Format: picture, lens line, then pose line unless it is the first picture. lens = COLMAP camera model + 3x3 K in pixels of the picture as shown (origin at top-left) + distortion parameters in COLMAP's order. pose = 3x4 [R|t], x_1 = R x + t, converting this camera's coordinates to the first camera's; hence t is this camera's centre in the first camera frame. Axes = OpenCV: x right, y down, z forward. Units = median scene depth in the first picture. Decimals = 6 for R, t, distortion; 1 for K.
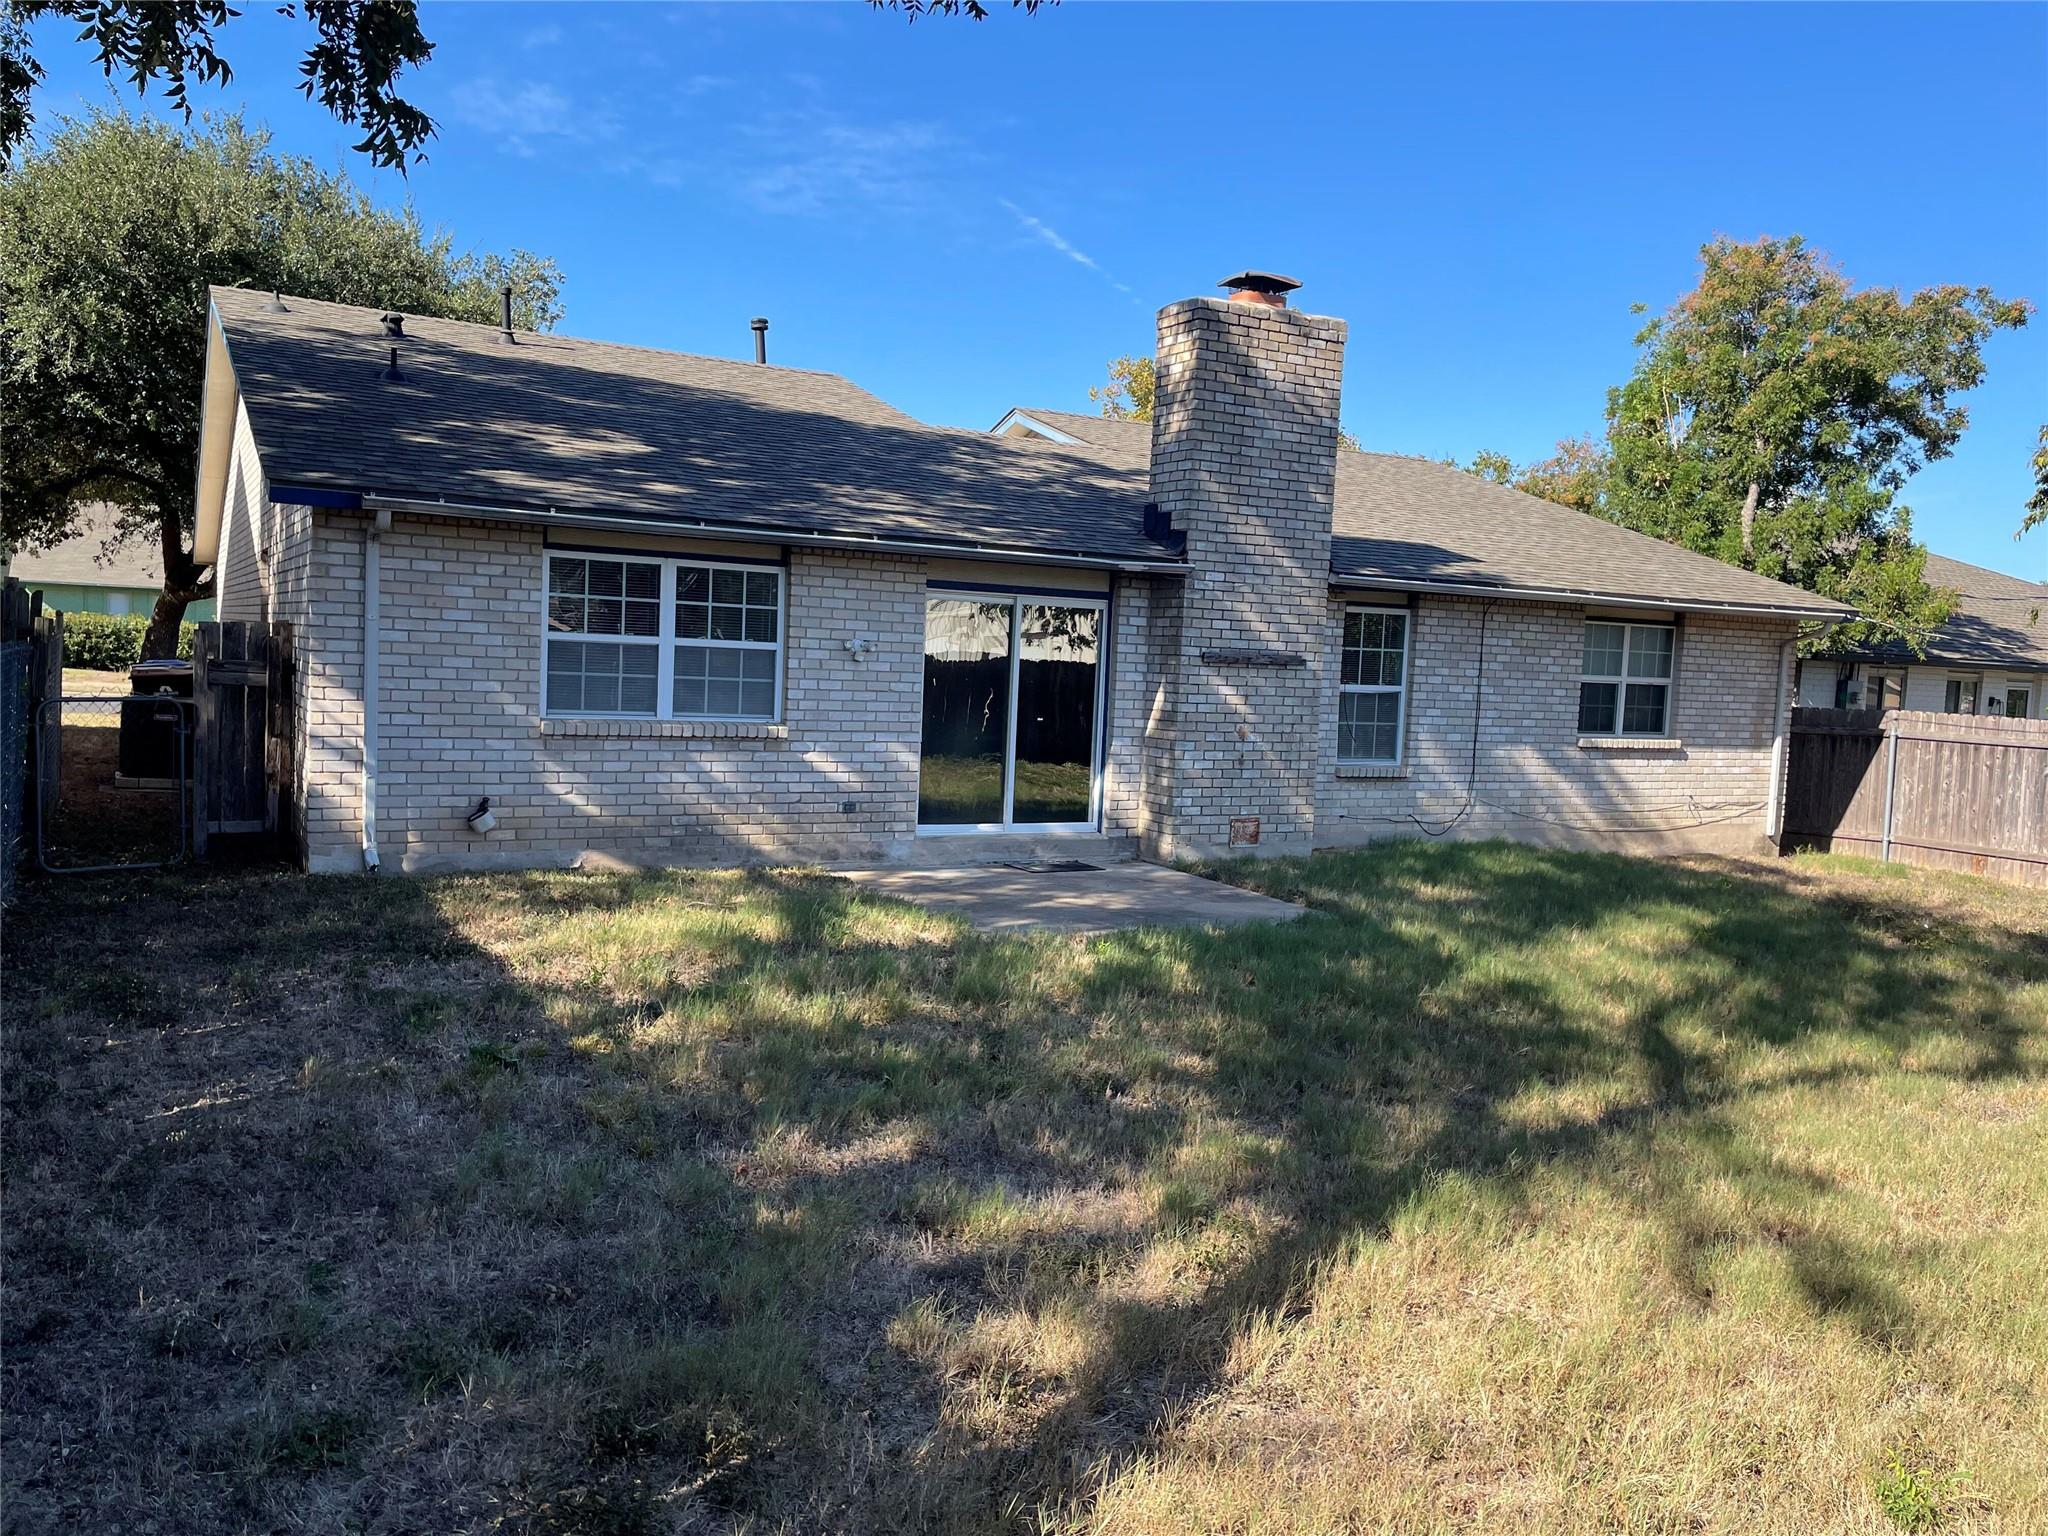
lens RADIAL K [[1544.4, 0, 1034.7], [0, 1544.4, 776.8], [0, 0, 1]] dist [0.061316, -0.067876]
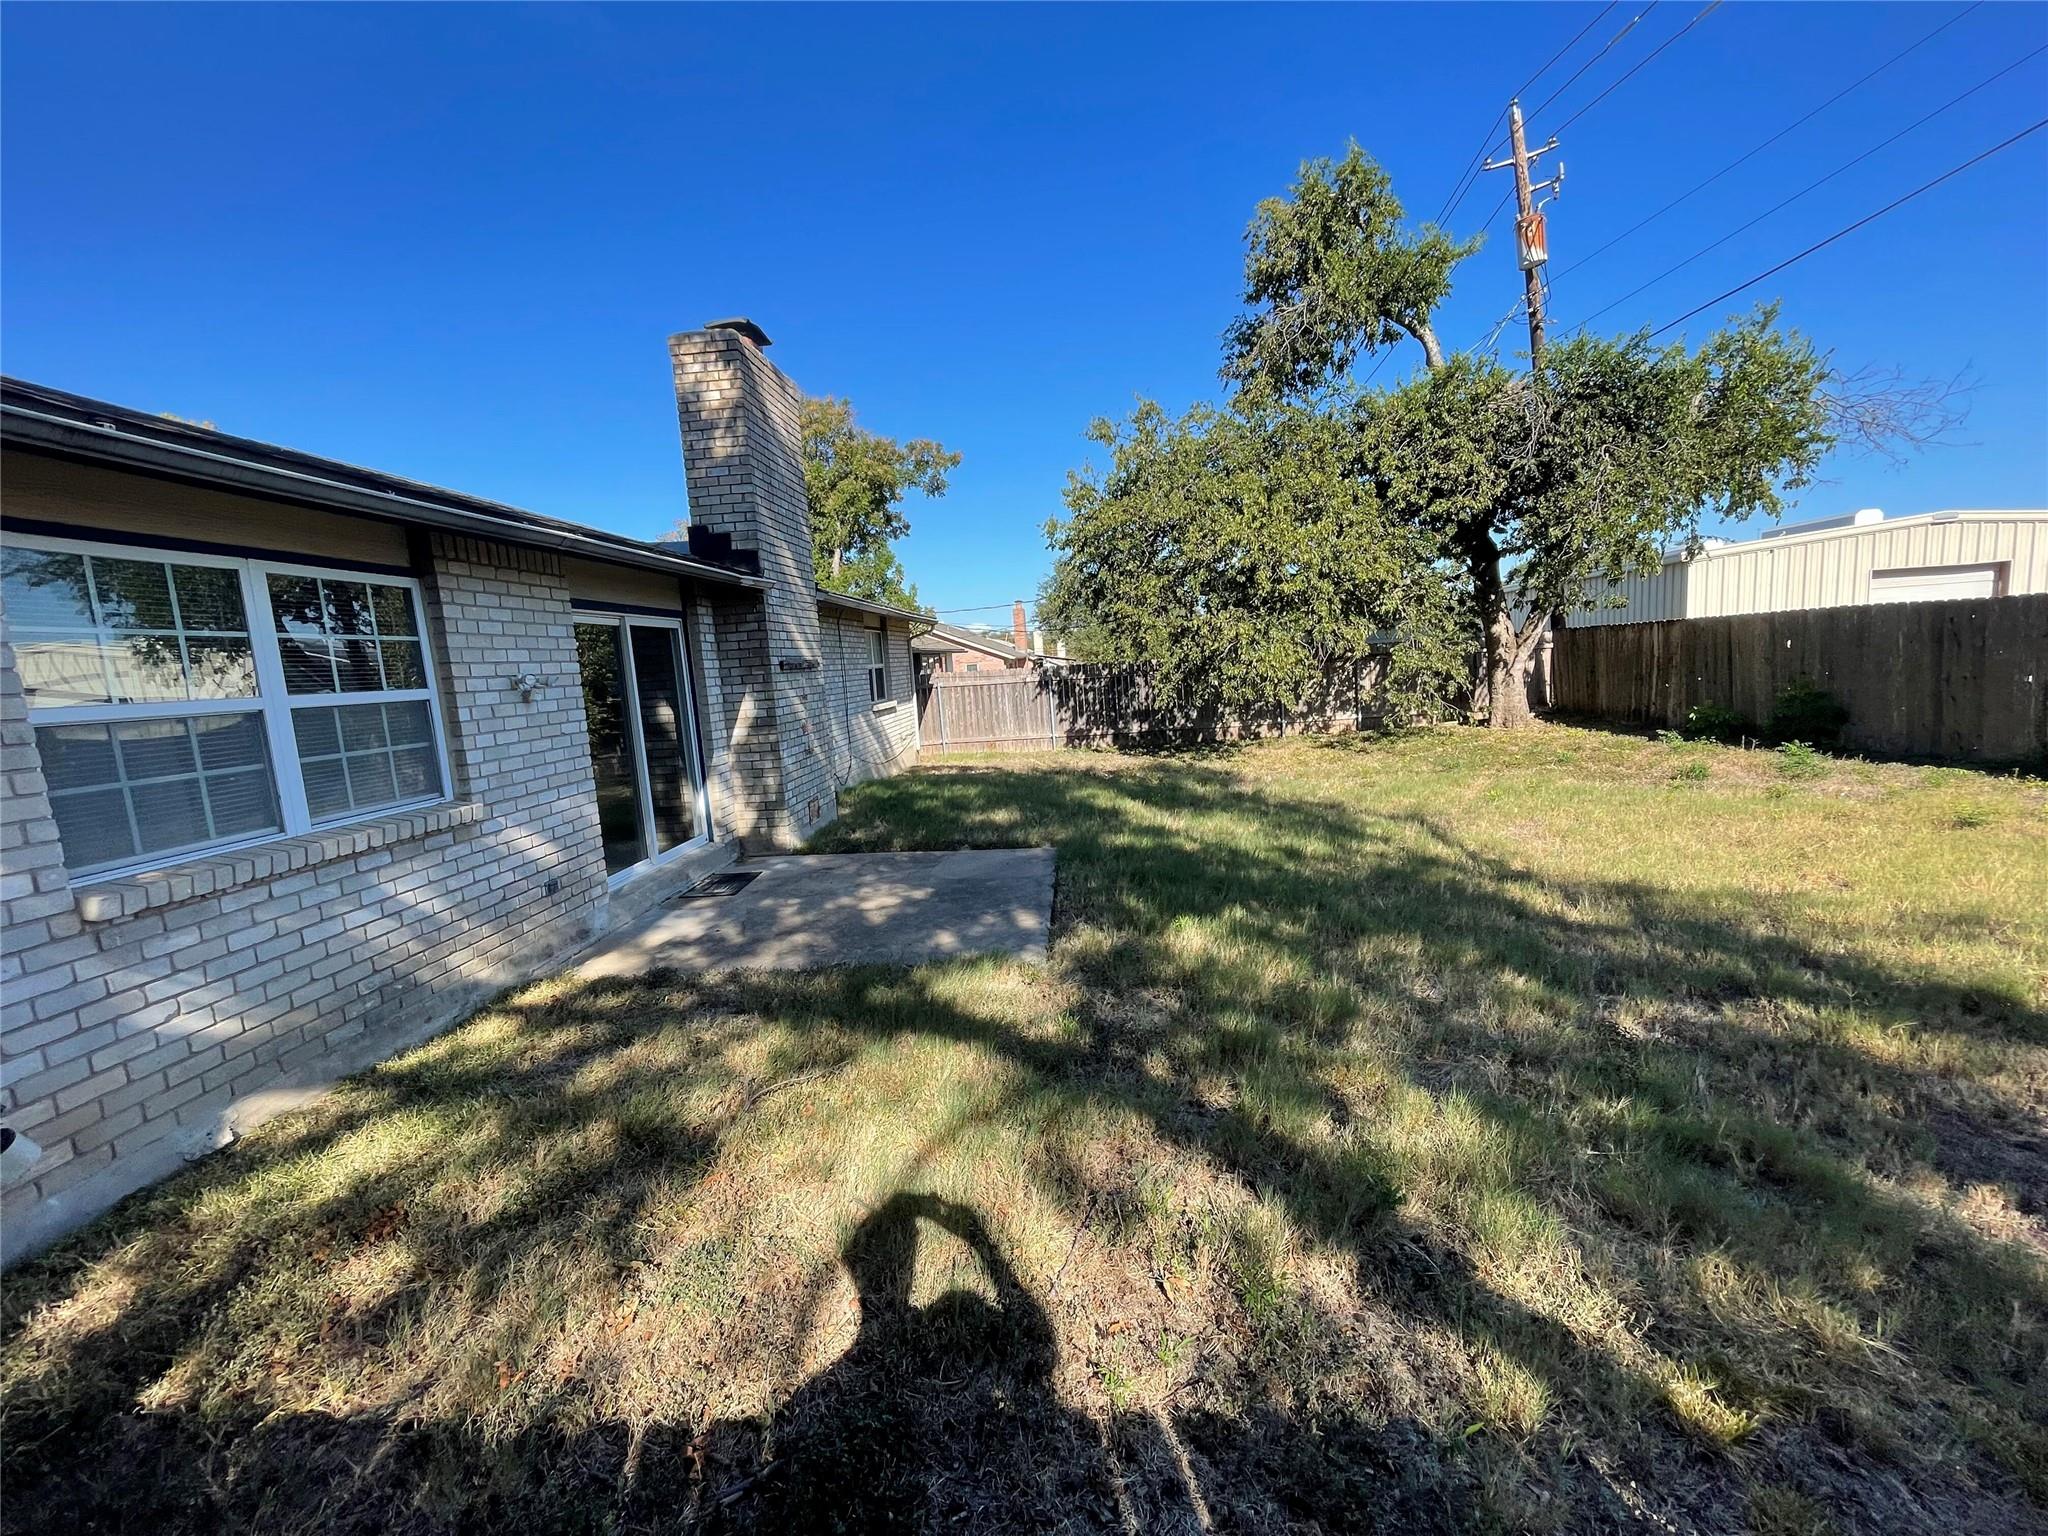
lens RADIAL K [[828.3, 0, 1021.5], [0, 828.3, 769.5], [0, 0, 1]] dist [-0.003200, -0.000059]
pose [[0.547053, -0.189611, 0.815341, -0.315806], [0.156175, 0.980026, 0.123123, -0.052579], [-0.822400, 0.059981, 0.565738, 0.548536]]
